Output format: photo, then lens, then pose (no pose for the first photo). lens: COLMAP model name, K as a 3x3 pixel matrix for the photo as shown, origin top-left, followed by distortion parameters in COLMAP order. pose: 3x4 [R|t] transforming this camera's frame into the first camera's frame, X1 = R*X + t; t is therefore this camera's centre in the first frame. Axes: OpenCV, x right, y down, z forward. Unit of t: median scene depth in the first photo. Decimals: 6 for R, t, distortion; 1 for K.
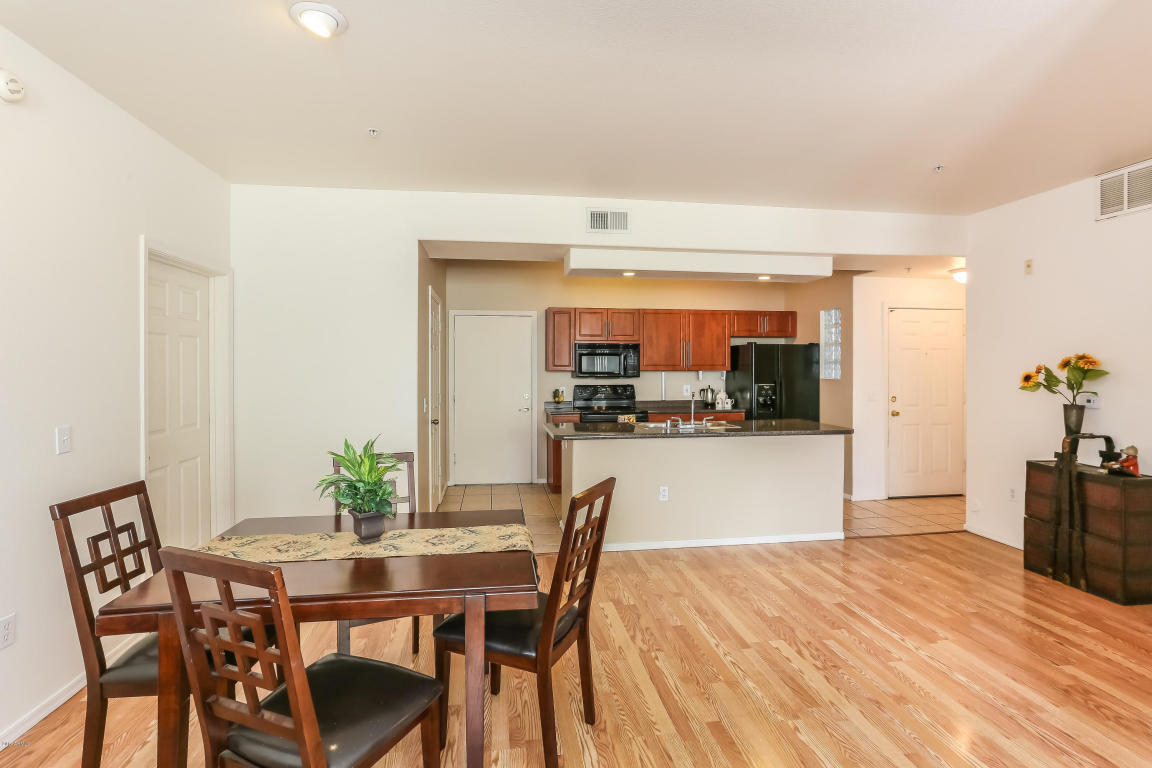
lens RADIAL K [[560.5, 0, 575.0], [0, 560.5, 366.5], [0, 0, 1]] dist [0.000744, 0.000064]
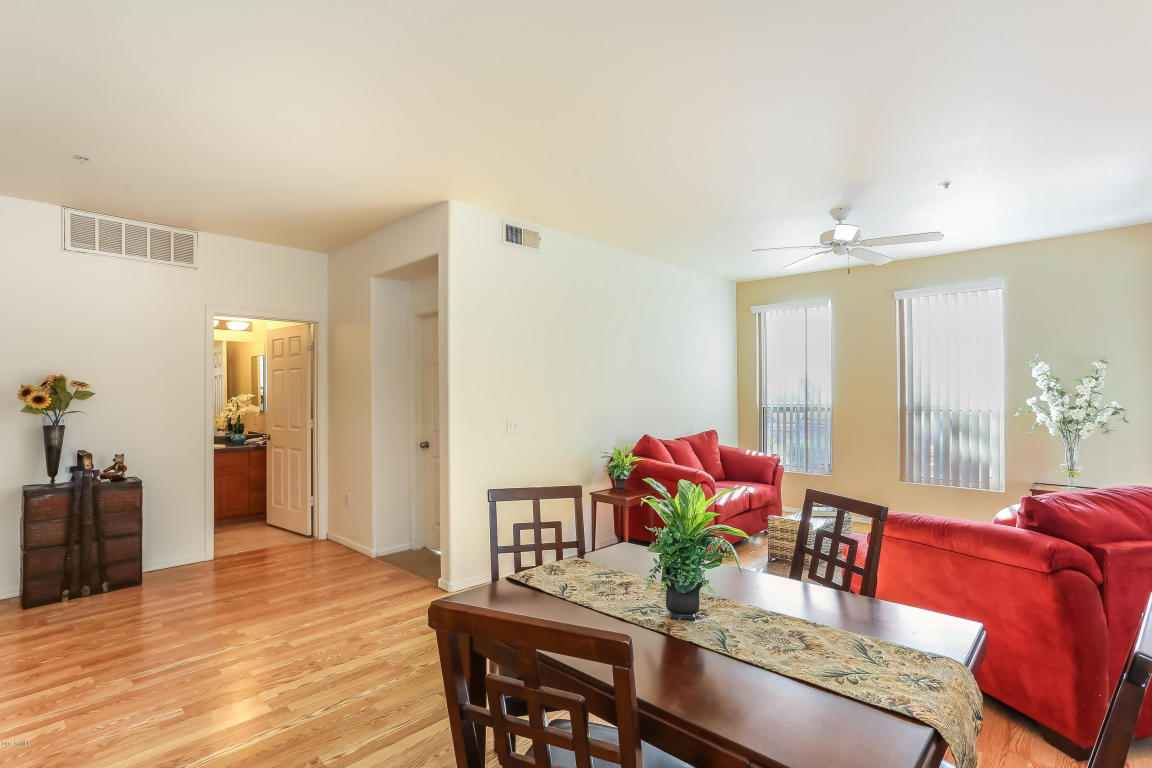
lens RADIAL K [[567.2, 0, 578.1], [0, 567.2, 390.9], [0, 0, 1]] dist [-0.000405, 0.000158]
pose [[-0.632546, 0.007170, 0.774490, -0.694048], [0.007110, 0.999969, -0.003451, 0.023057], [-0.774490, 0.003324, -0.632577, 1.282665]]
